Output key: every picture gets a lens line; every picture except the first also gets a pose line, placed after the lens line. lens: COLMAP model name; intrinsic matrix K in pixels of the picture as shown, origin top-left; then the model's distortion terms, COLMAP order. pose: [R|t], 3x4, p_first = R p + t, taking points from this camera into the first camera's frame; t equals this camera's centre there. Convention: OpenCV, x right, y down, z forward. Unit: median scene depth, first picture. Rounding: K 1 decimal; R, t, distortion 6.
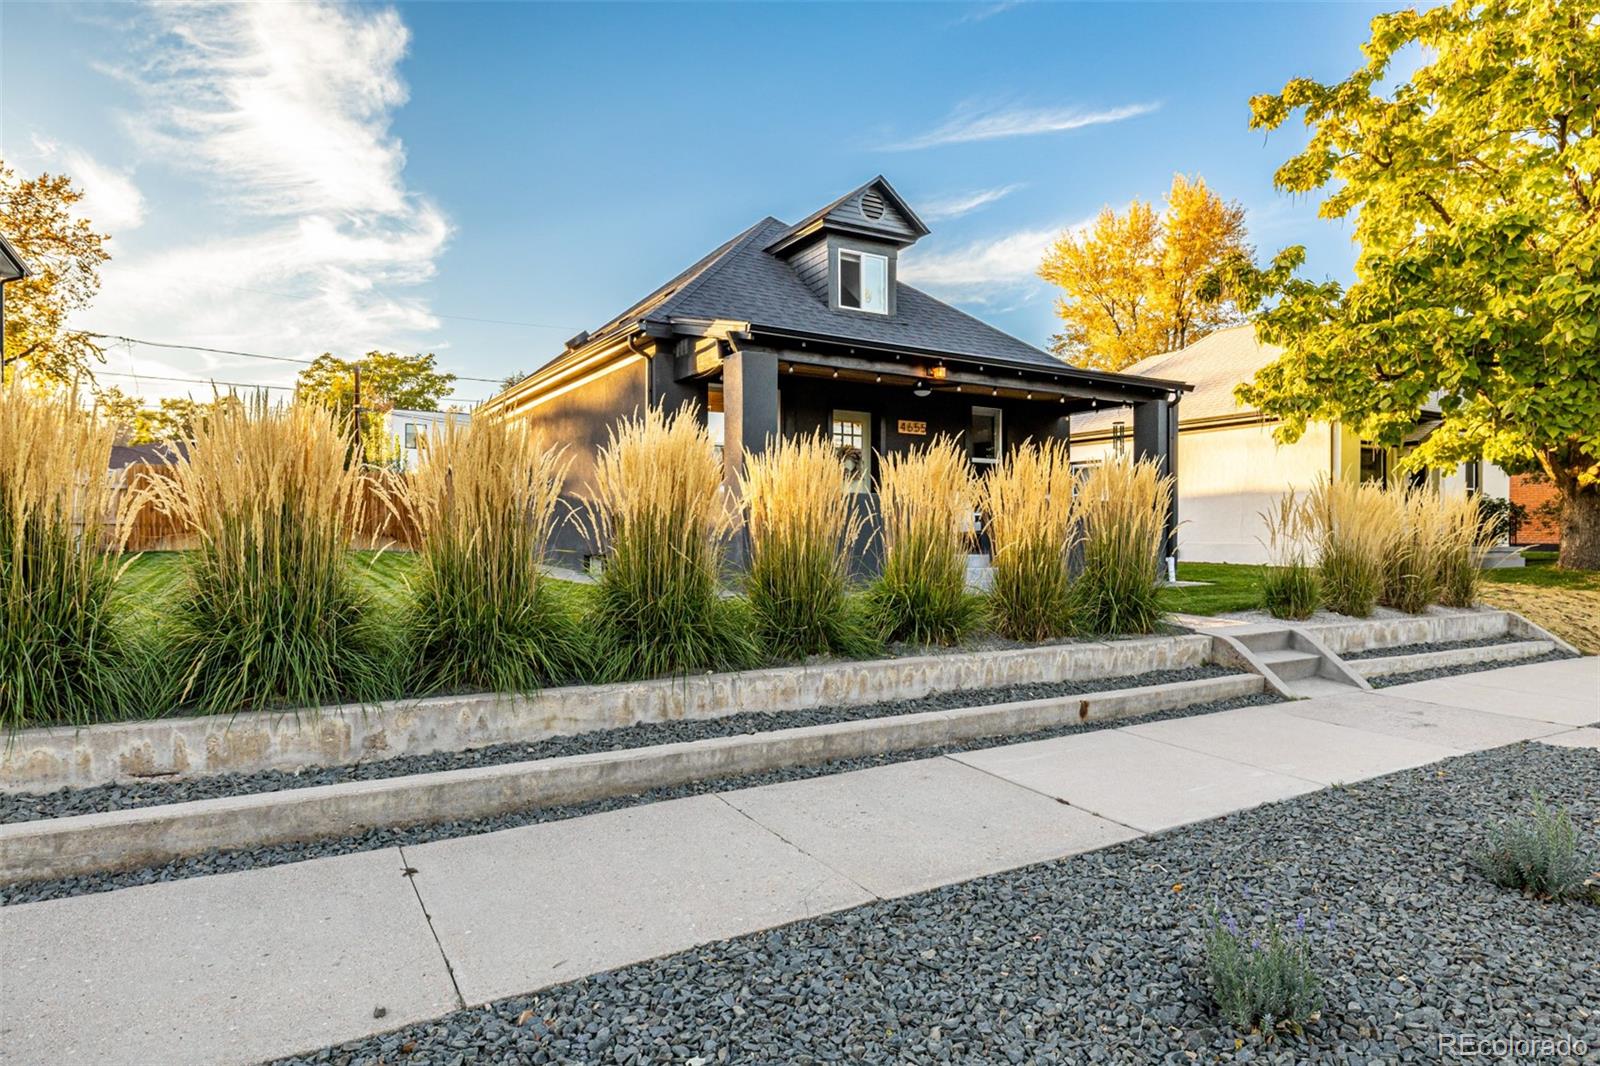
lens RADIAL K [[927.0, 0, 803.2], [0, 927.0, 527.8], [0, 0, 1]] dist [0.002198, 0.000283]
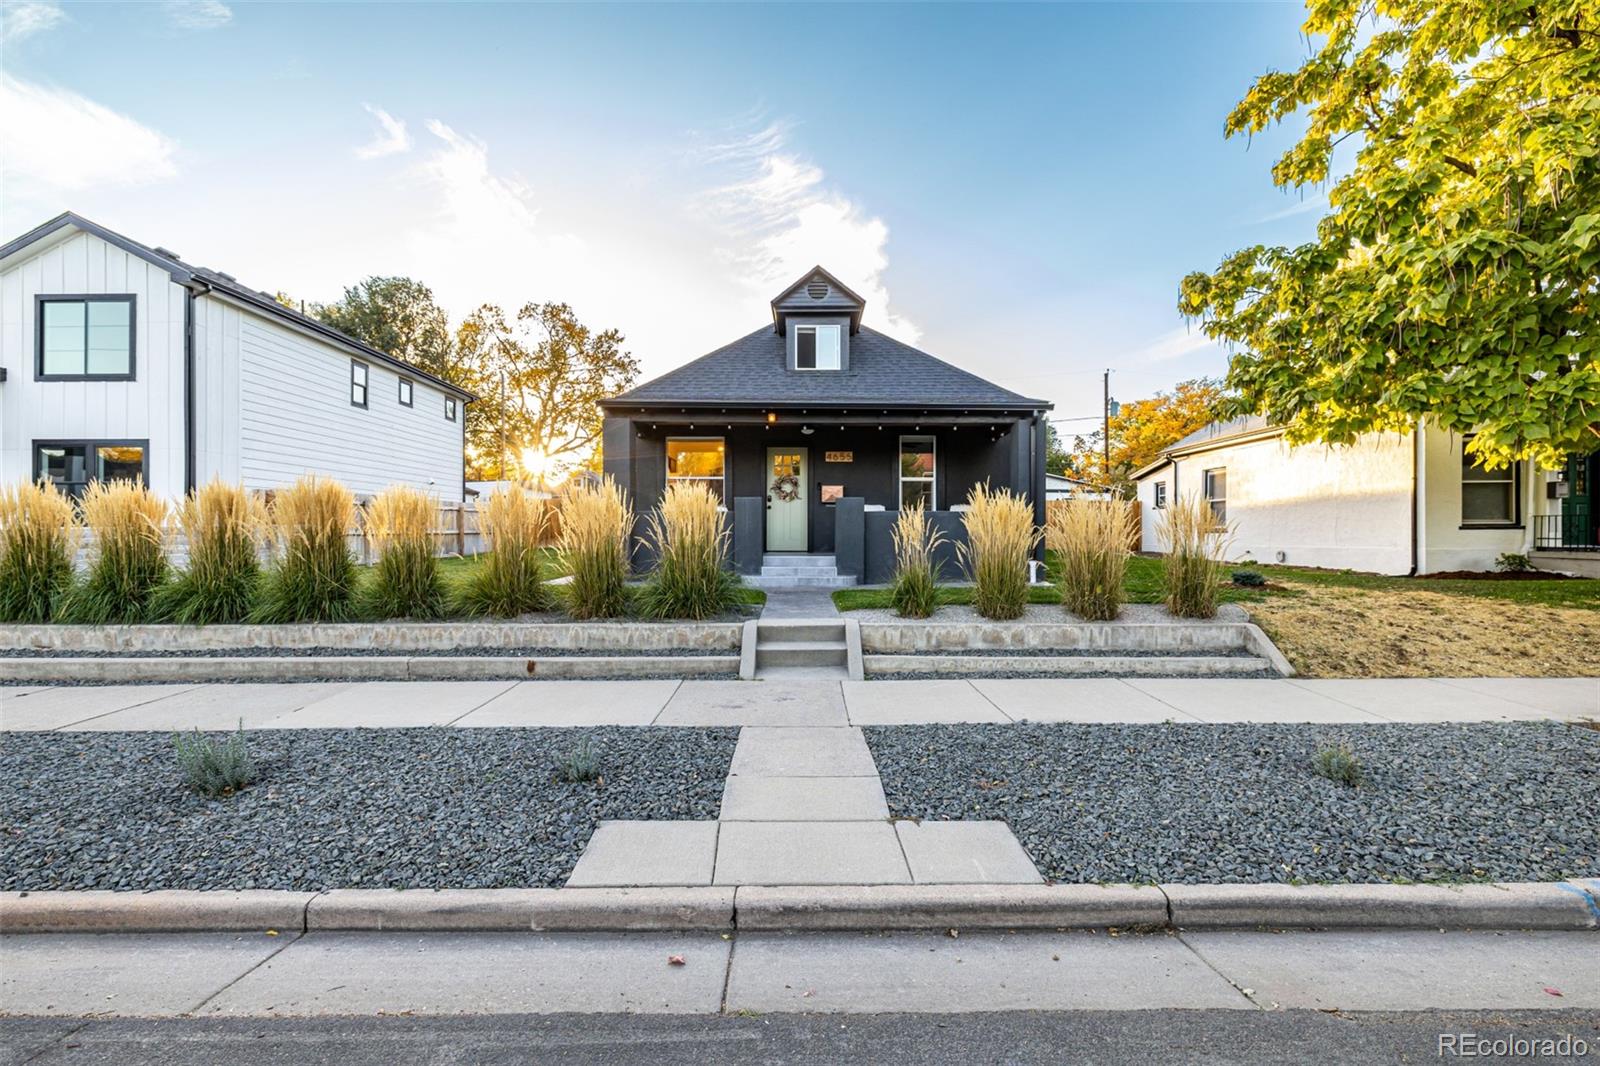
lens RADIAL K [[701.0, 0, 798.8], [0, 701.0, 537.8], [0, 0, 1]] dist [-0.000082, 0.000120]
pose [[0.864568, -0.000122, -0.502516, 1.211455], [0.007112, 0.999903, 0.011992, -0.014598], [0.502466, -0.013942, 0.864485, 0.270370]]
